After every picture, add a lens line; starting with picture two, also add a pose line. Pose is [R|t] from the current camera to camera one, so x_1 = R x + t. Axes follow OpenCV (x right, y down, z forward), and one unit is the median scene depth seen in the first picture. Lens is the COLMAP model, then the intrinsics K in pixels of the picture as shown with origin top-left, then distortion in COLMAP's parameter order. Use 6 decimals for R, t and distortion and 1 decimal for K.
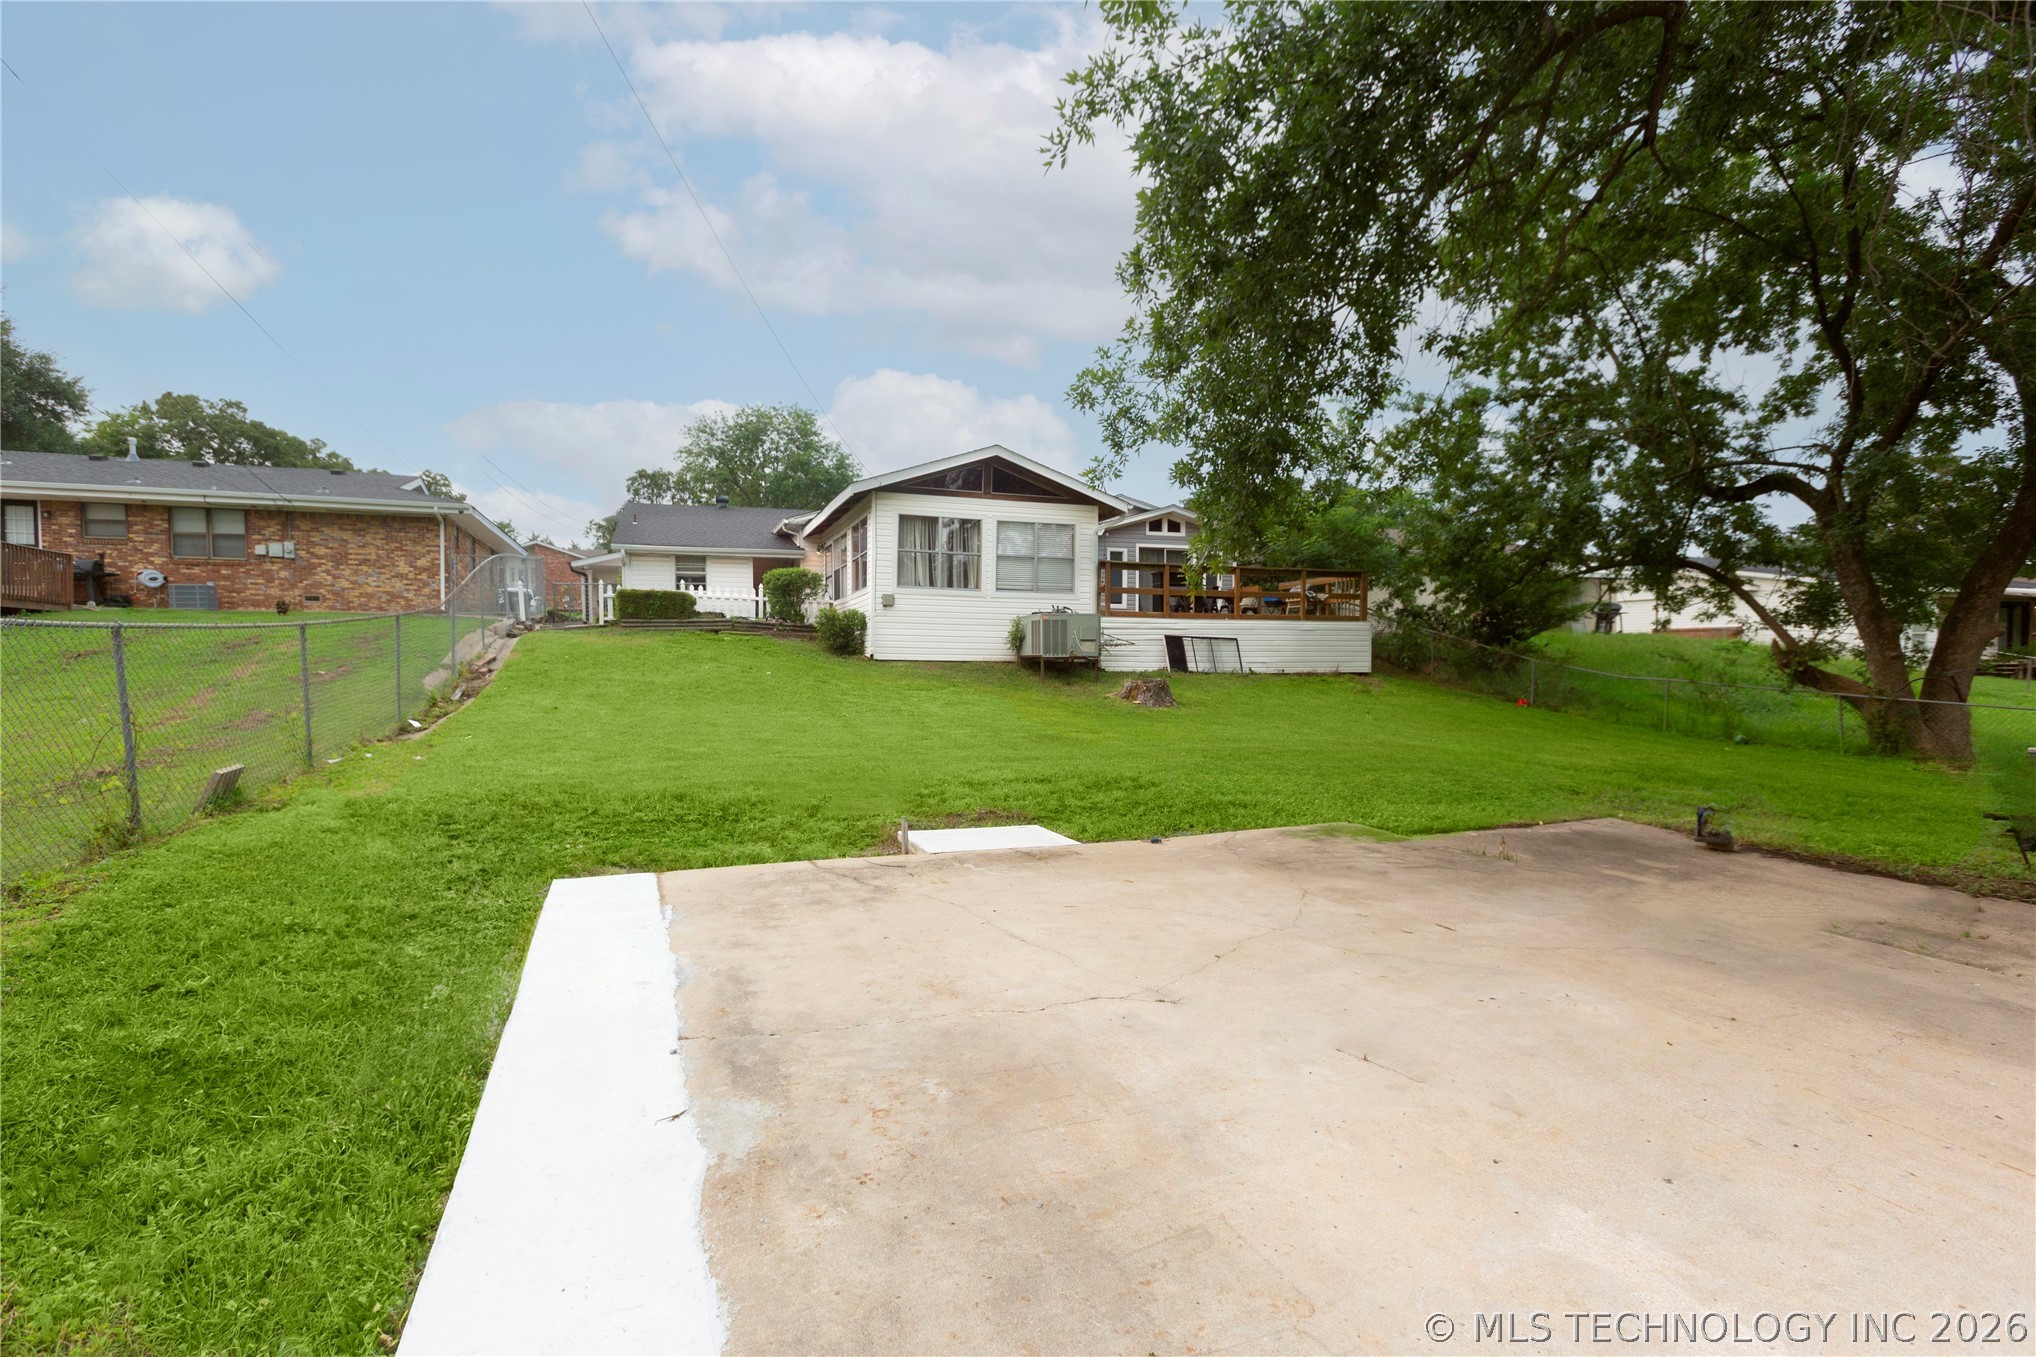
lens RADIAL K [[935.2, 0, 1018.0], [0, 935.2, 678.5], [0, 0, 1]] dist [0.000272, 0.000365]
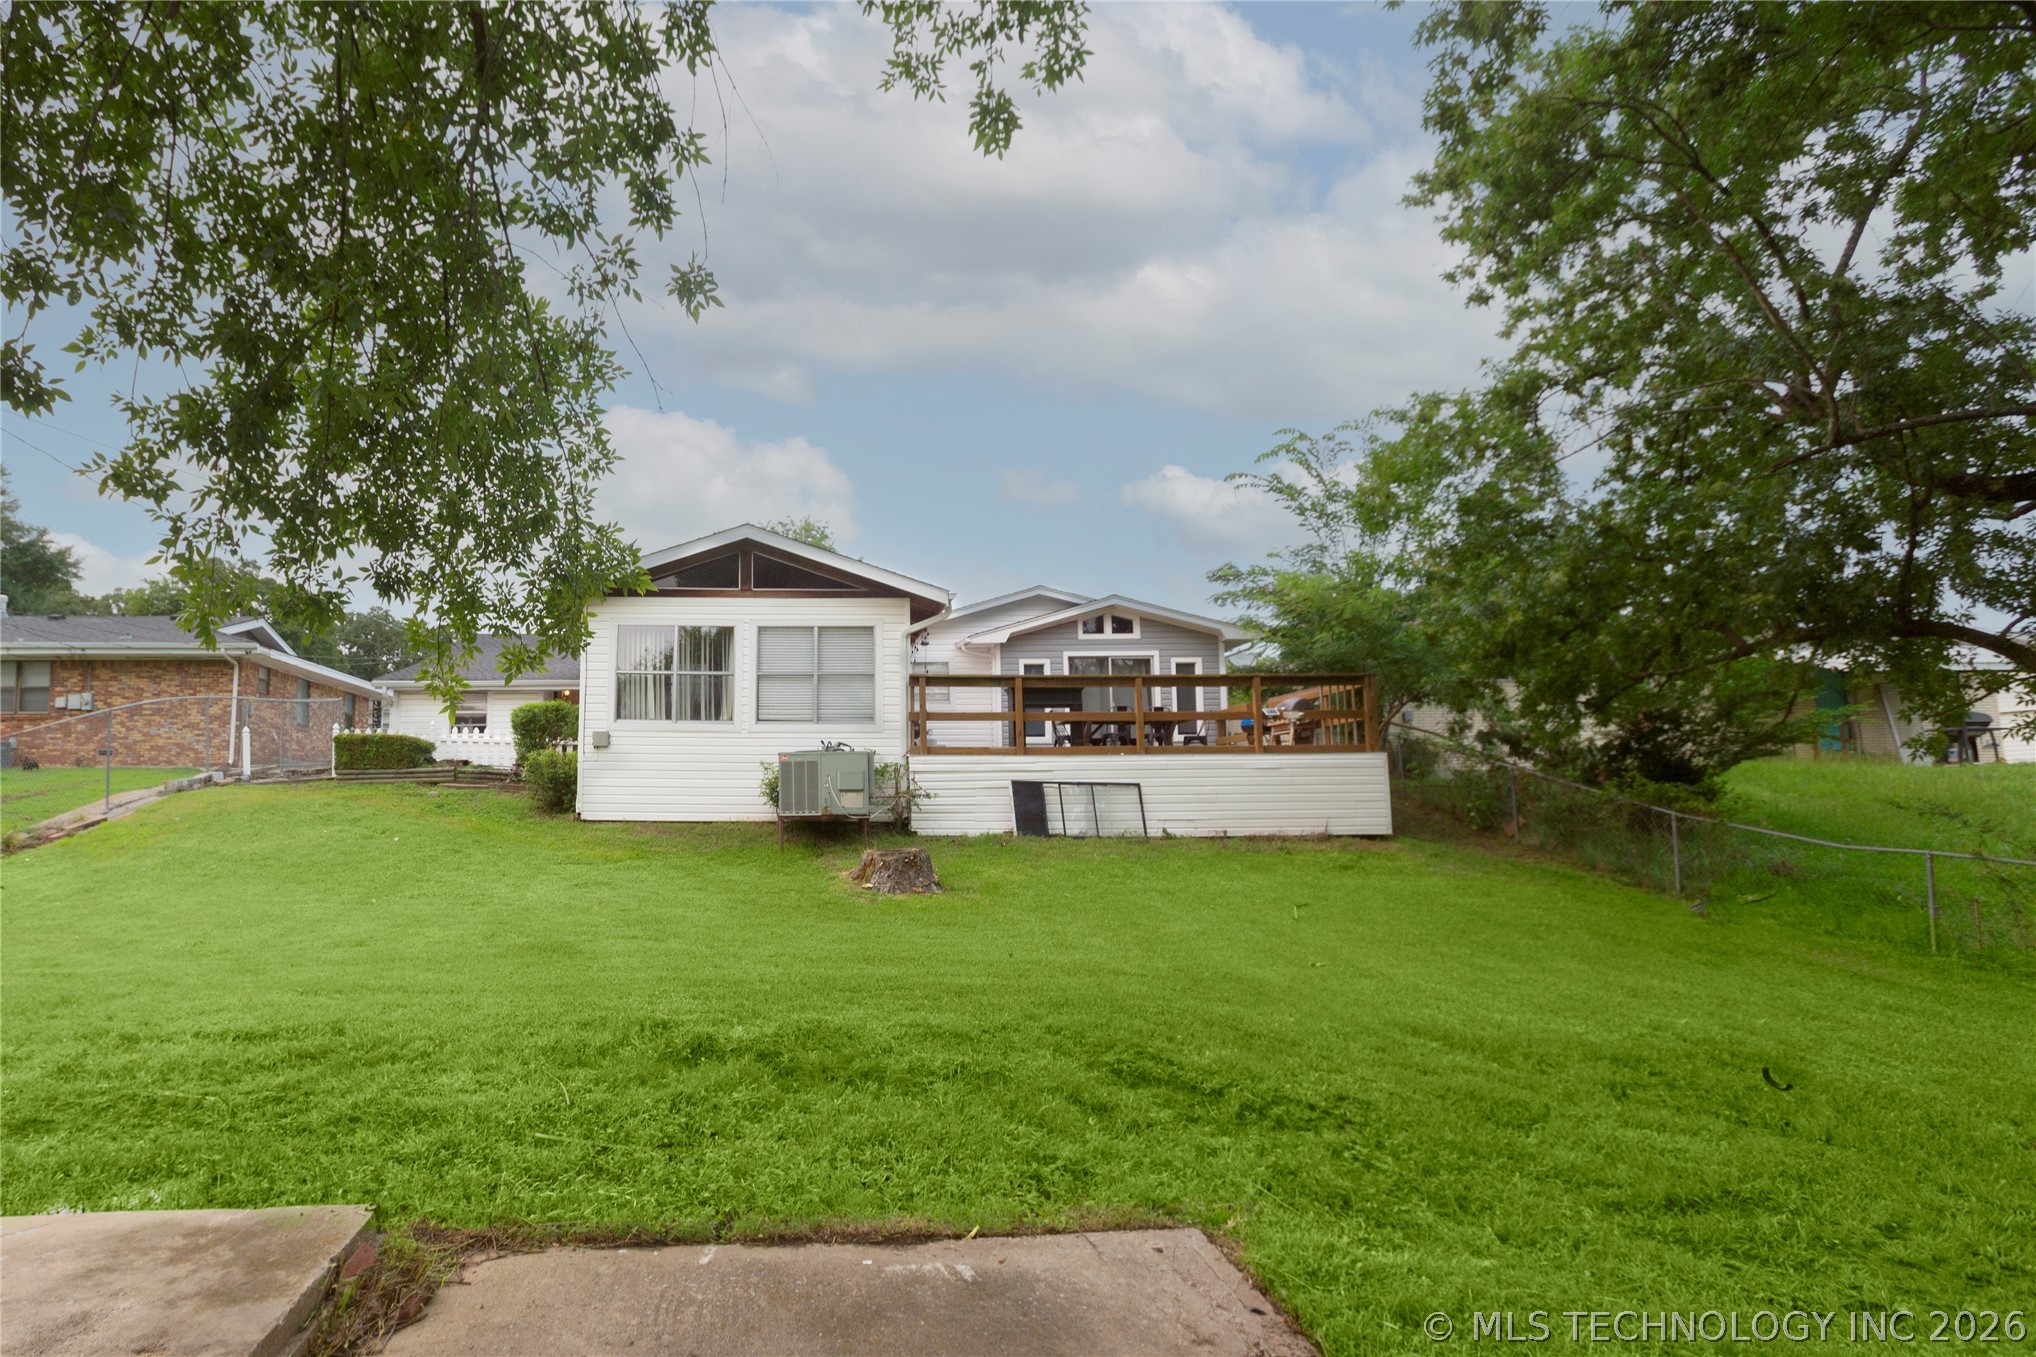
lens RADIAL K [[1032.0, 0, 1018.5], [0, 1032.0, 716.7], [0, 0, 1]] dist [0.002540, 0.000783]
pose [[0.952440, -0.031023, -0.303142, 0.407300], [-0.000548, 0.994628, -0.103513, -0.015655], [0.304725, 0.098756, 0.947307, 0.300304]]
